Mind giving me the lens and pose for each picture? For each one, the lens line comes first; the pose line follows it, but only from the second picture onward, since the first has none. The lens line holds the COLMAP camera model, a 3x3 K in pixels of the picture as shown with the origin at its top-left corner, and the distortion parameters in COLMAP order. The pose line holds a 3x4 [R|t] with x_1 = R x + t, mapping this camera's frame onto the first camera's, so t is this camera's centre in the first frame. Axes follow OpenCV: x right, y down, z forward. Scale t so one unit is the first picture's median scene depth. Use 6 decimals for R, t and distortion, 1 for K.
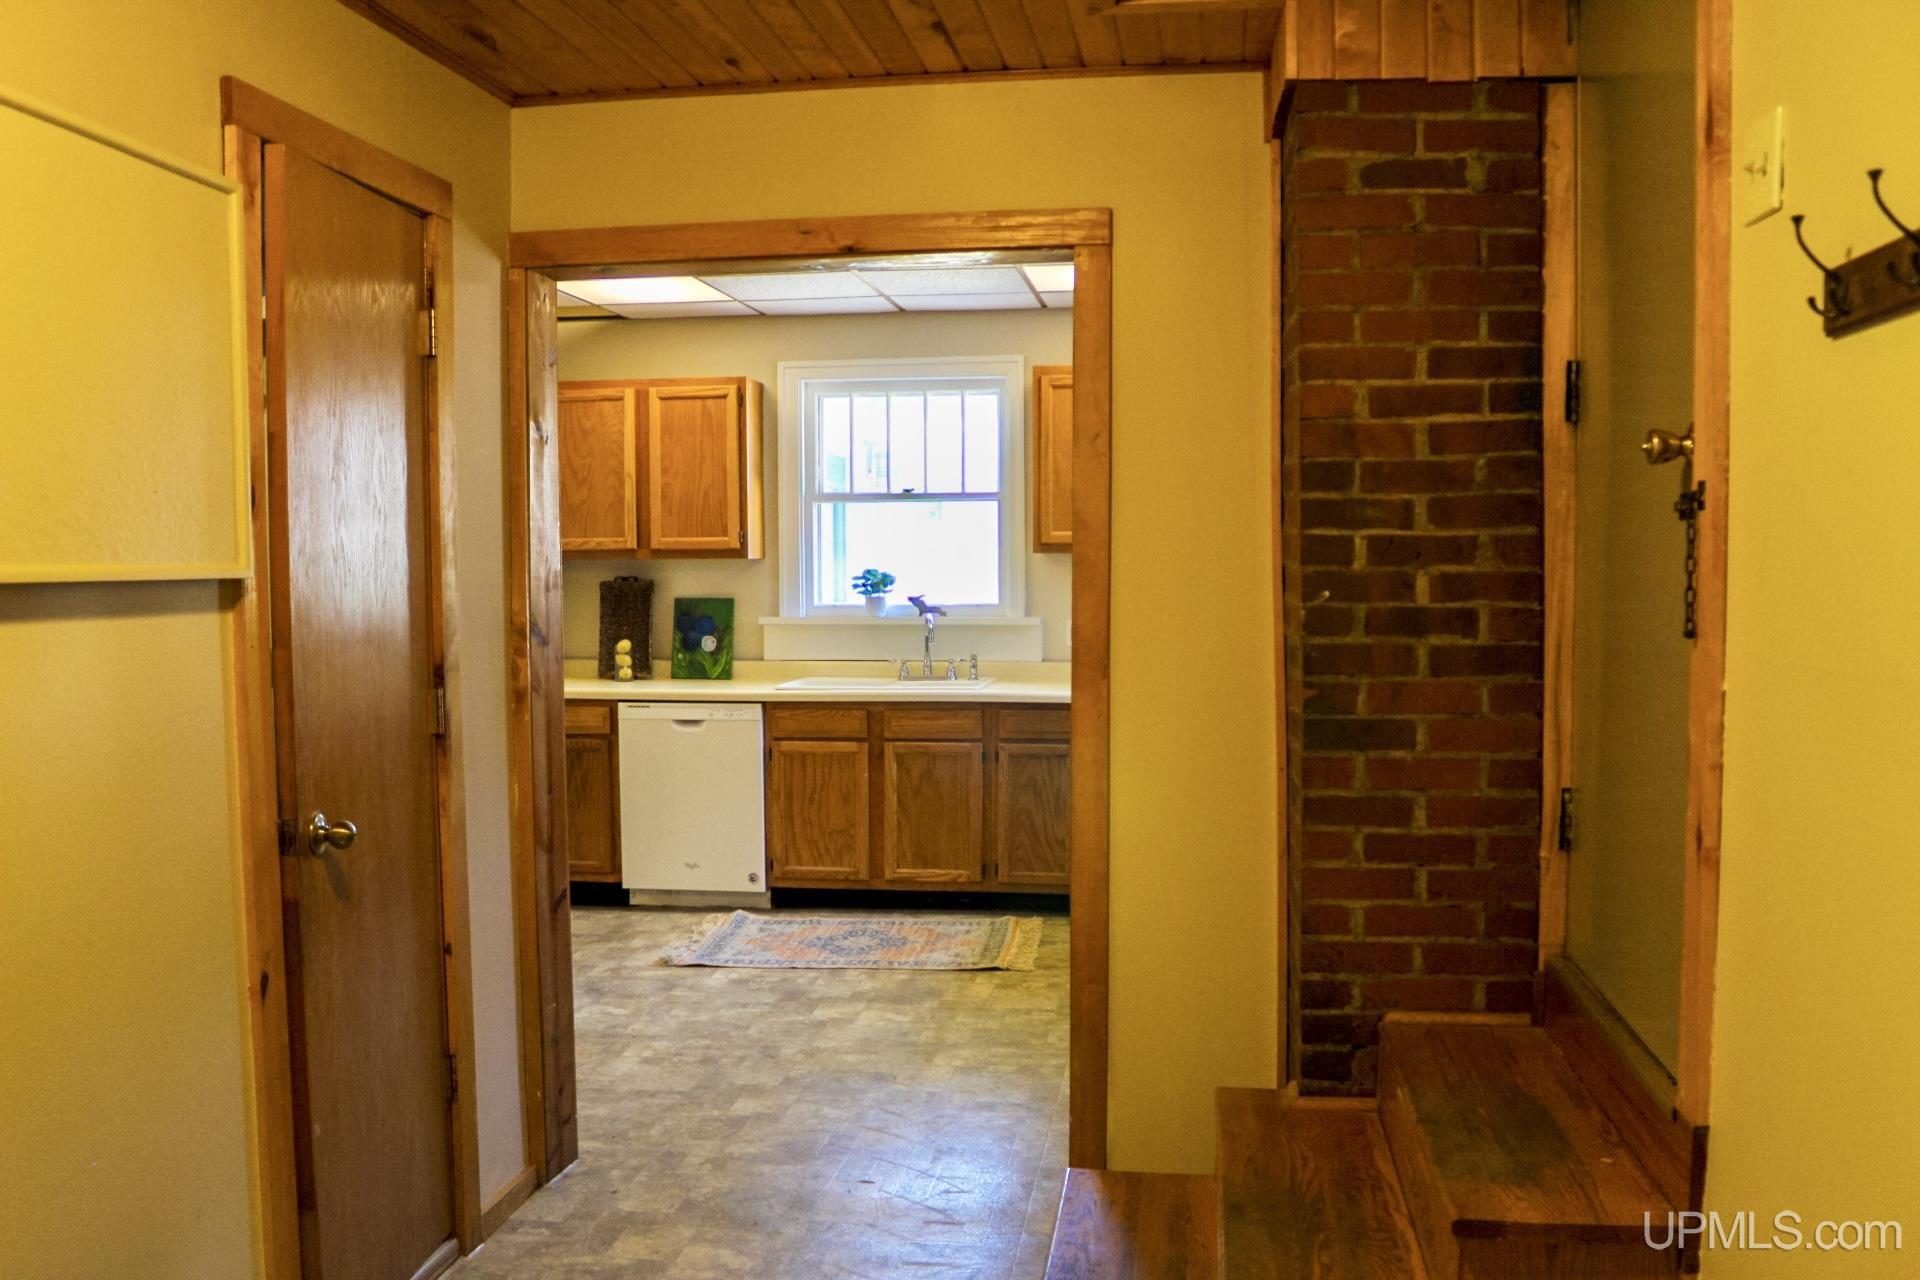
lens RADIAL K [[1616.5, 0, 962.6], [0, 1616.5, 636.4], [0, 0, 1]] dist [0.001999, 0.002553]
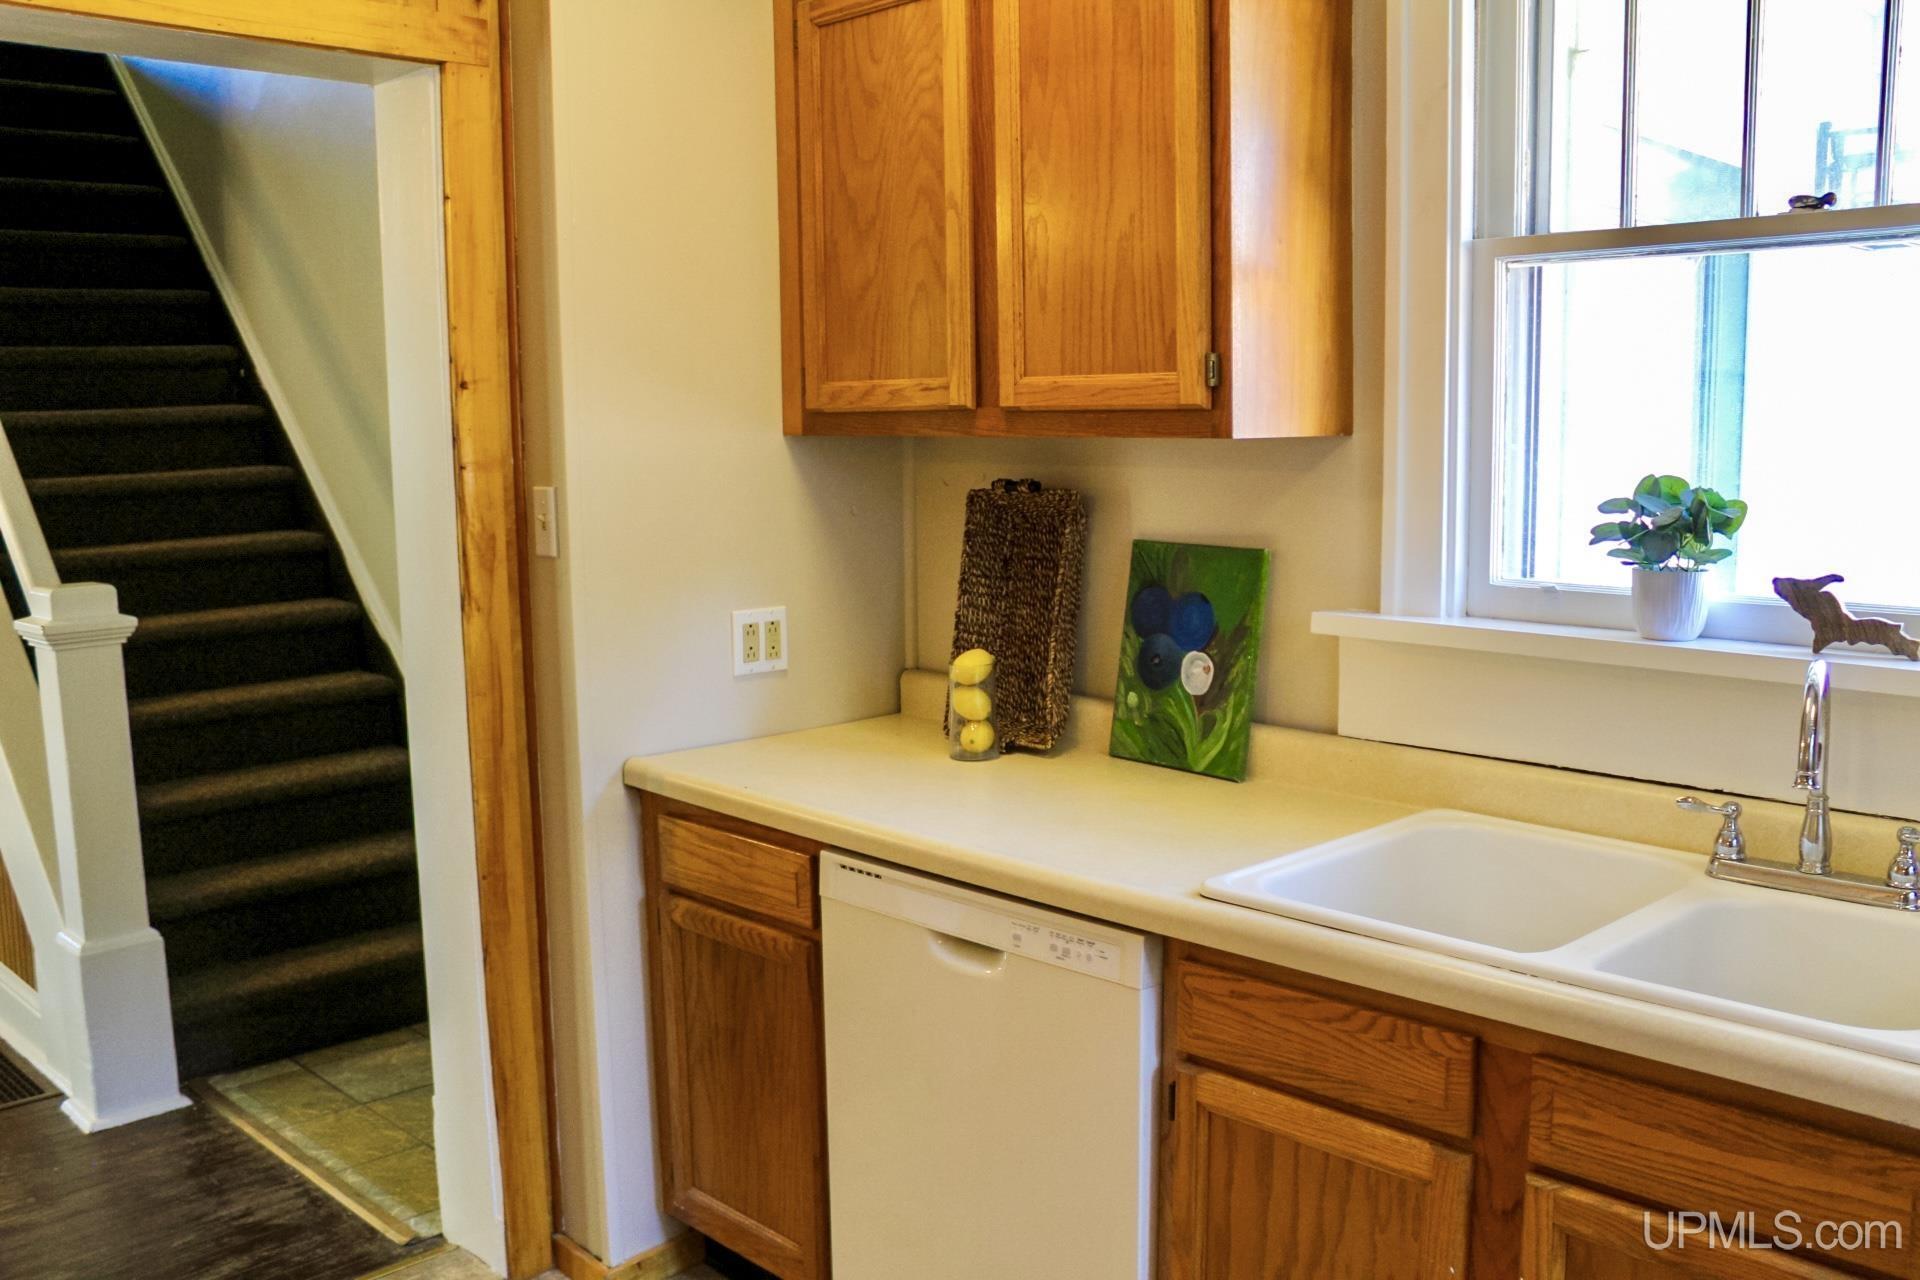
lens RADIAL K [[1736.3, 0, 957.9], [0, 1736.3, 647.1], [0, 0, 1]] dist [-0.114782, 0.000000]
pose [[0.788593, 0.080611, -0.609608, 0.034714], [-0.022292, 0.994466, 0.102665, -0.039845], [0.614511, -0.067371, 0.786026, 0.675029]]
